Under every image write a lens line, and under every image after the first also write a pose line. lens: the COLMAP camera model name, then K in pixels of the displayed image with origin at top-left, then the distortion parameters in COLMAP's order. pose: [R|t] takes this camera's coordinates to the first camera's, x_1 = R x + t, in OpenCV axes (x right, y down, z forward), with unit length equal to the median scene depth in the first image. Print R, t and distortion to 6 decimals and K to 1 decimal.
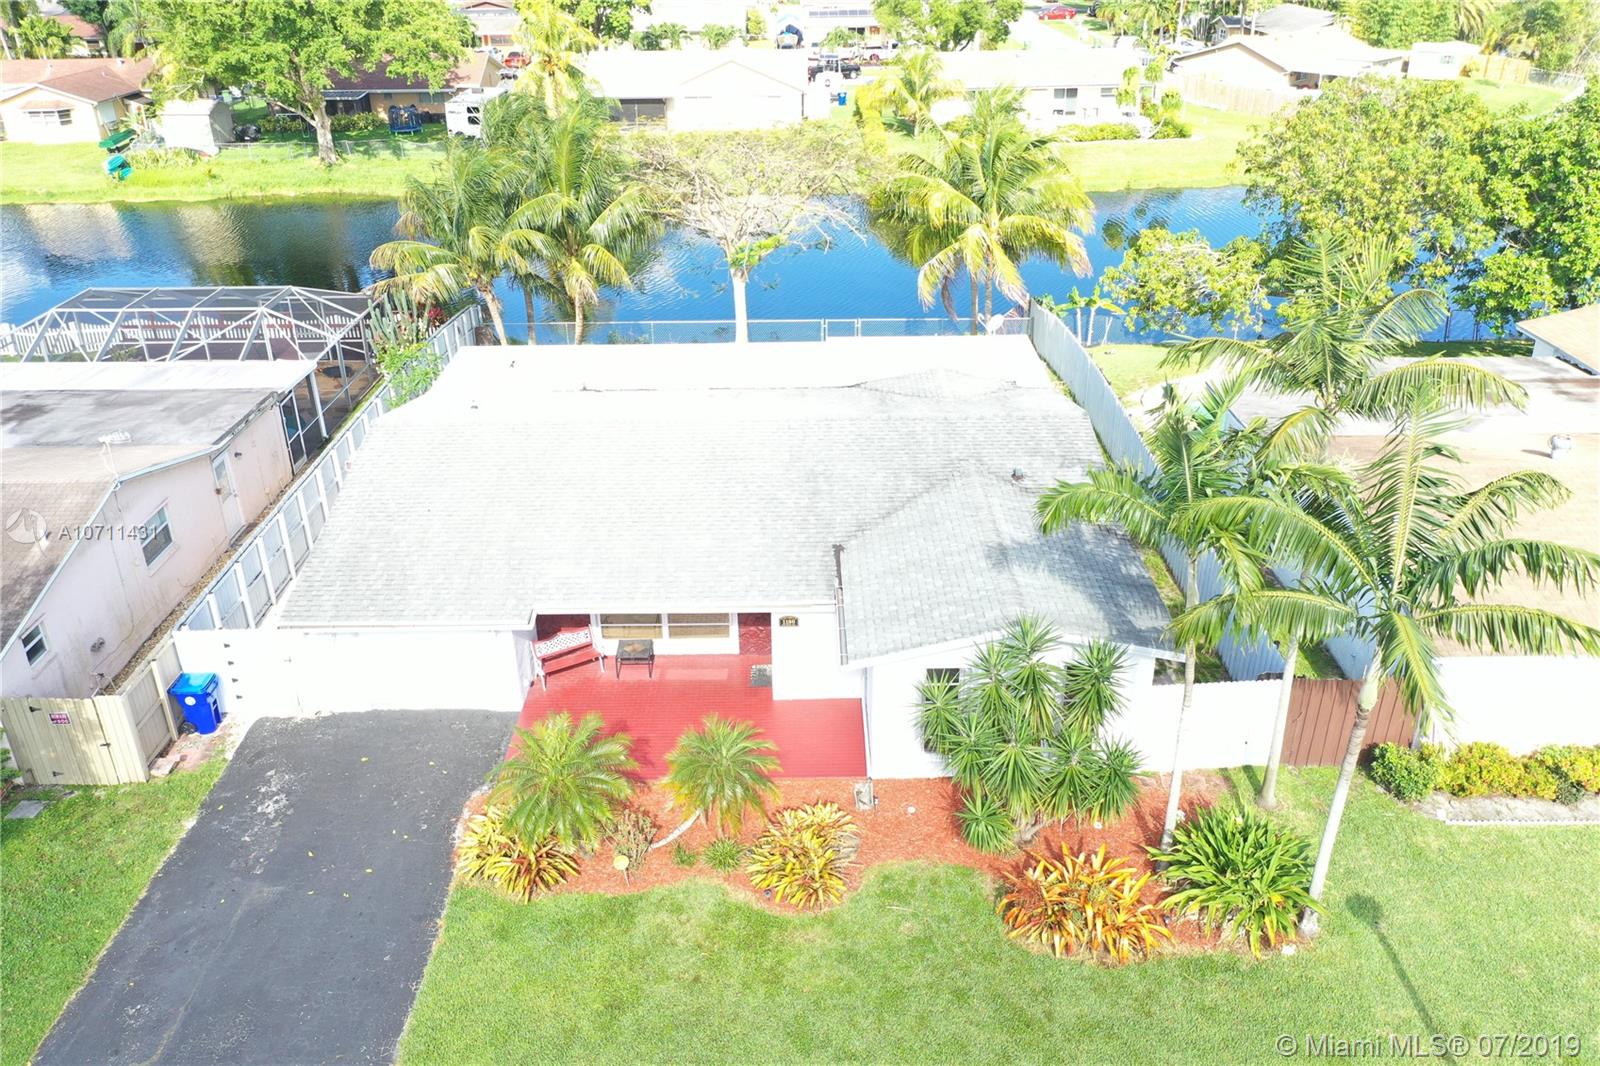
lens RADIAL K [[1268.5, 0, 800.8], [0, 1268.5, 532.9], [0, 0, 1]] dist [-0.000775, -0.004147]
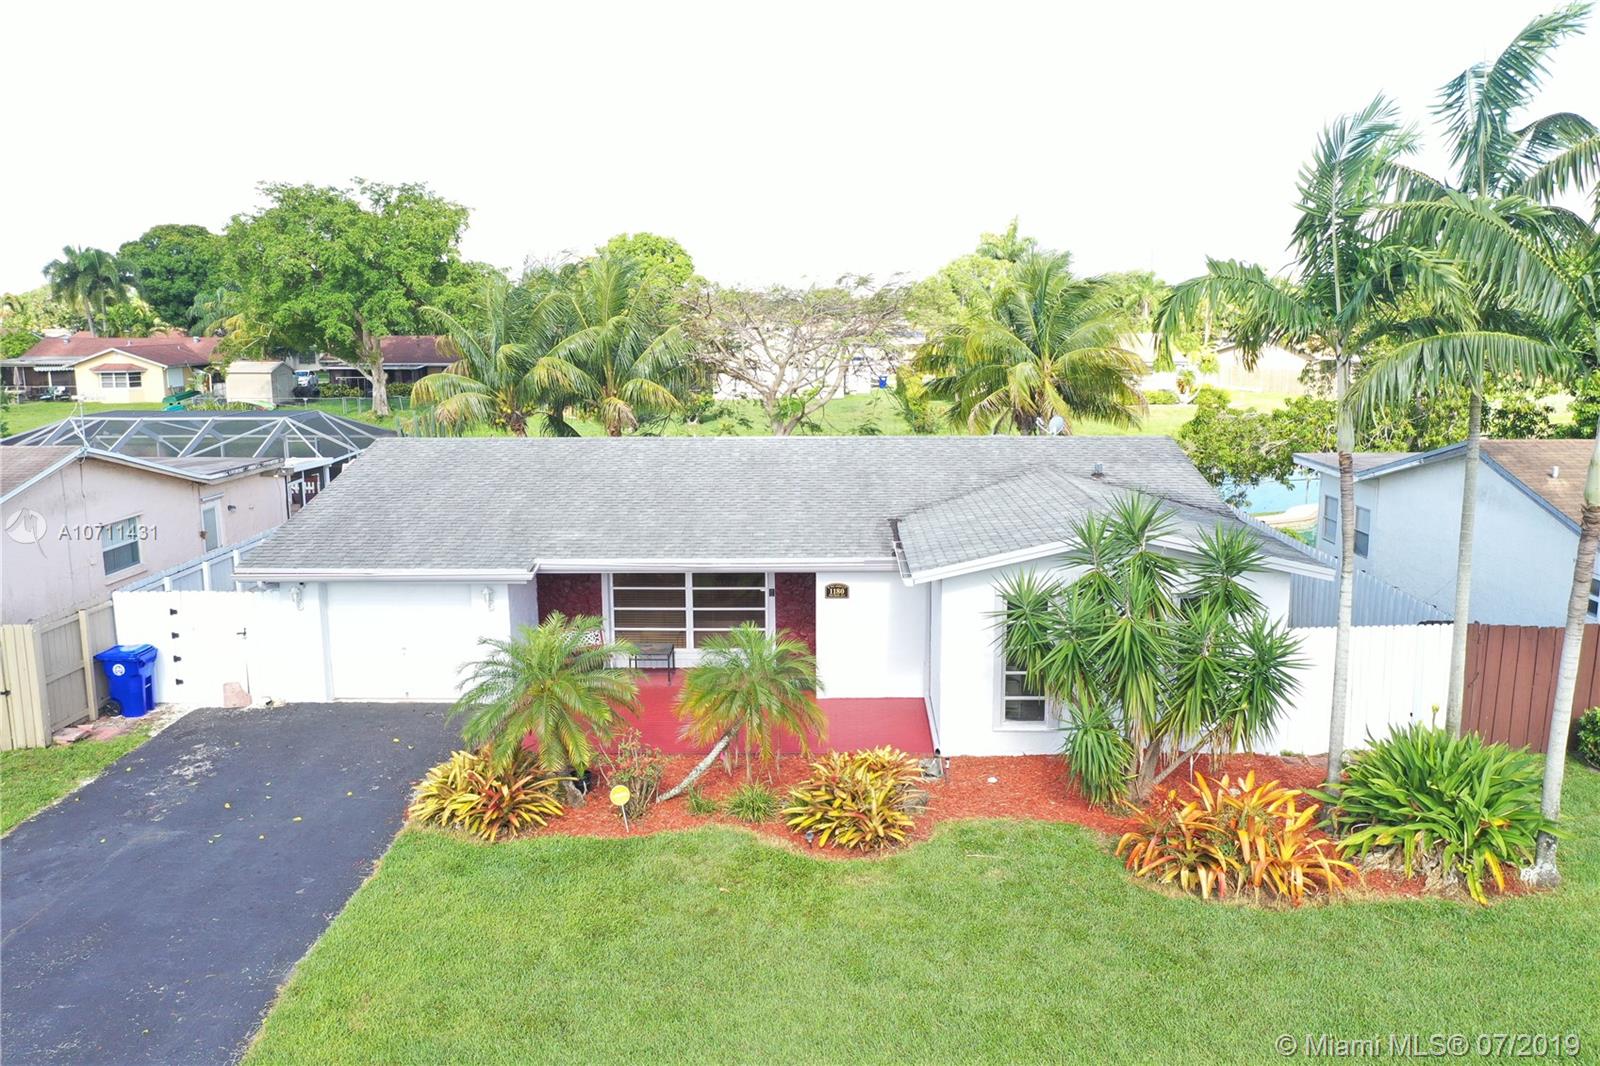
lens RADIAL K [[1268.5, 0, 800.2], [0, 1268.5, 533.8], [0, 0, 1]] dist [-0.000775, -0.004147]
pose [[0.999498, 0.010160, -0.030023, -0.009402], [-0.018447, 0.956738, -0.290365, 0.294348], [0.025774, 0.290773, 0.956445, 0.196355]]
